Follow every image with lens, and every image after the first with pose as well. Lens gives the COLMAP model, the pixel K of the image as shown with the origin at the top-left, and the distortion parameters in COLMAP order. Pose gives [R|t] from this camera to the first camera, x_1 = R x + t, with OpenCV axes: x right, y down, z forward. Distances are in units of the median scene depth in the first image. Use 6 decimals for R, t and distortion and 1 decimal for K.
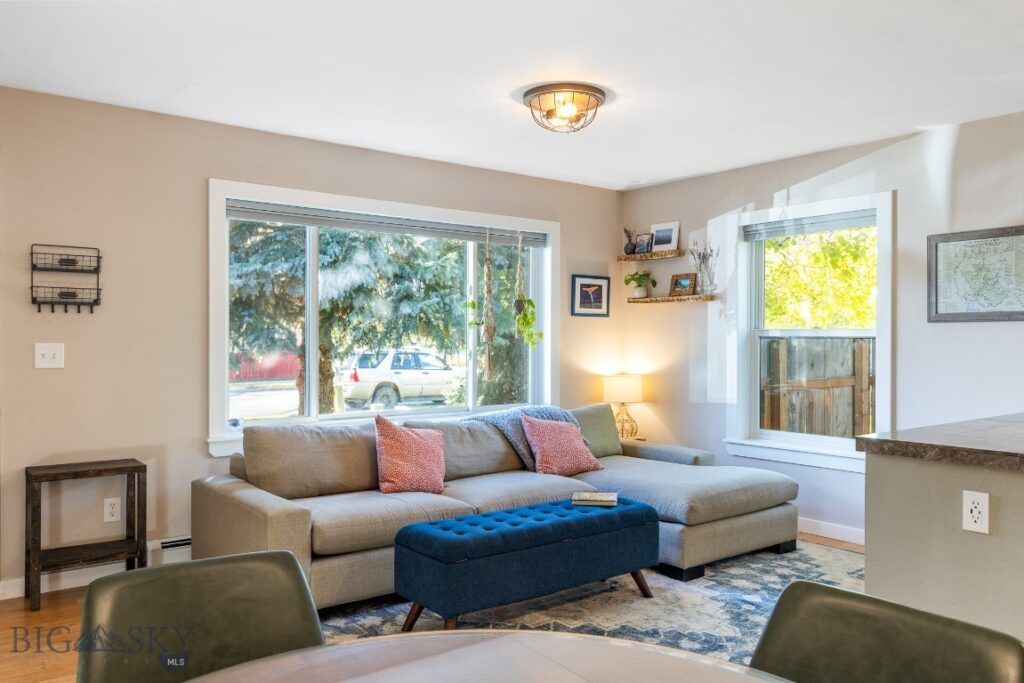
lens RADIAL K [[783.6, 0, 511.8], [0, 783.6, 344.3], [0, 0, 1]] dist [0.004510, 0.002907]
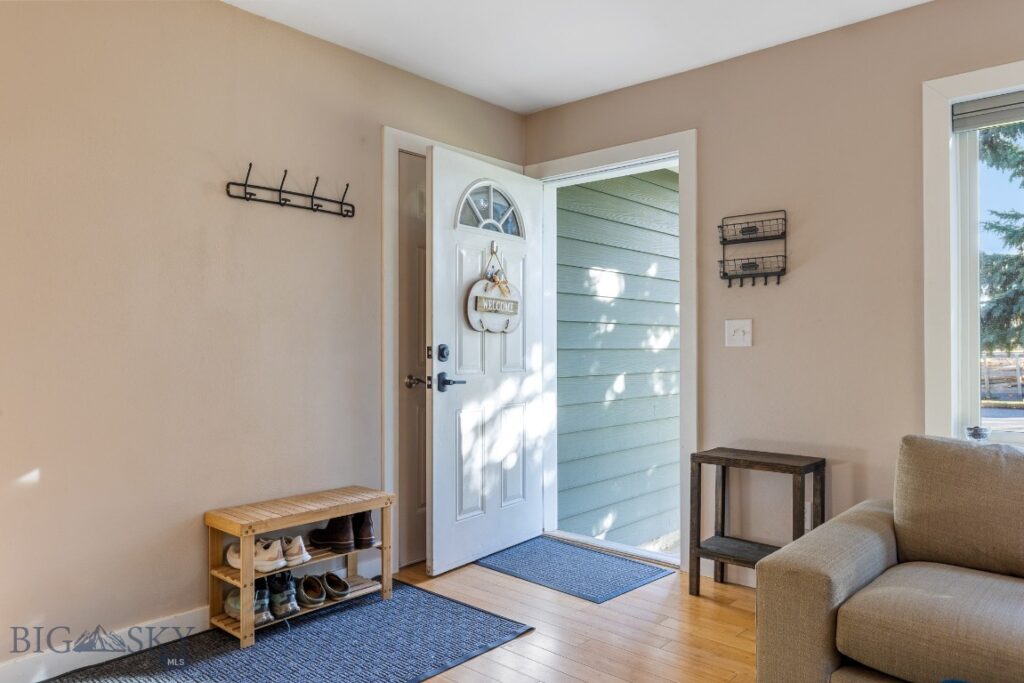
lens RADIAL K [[688.0, 0, 515.3], [0, 688.0, 345.6], [0, 0, 1]] dist [0.007187, -0.009982]
pose [[0.171173, -0.006950, -0.985217, 0.161427], [-0.003234, 0.999966, -0.007616, 0.033248], [0.985236, 0.004490, 0.171144, 0.530658]]
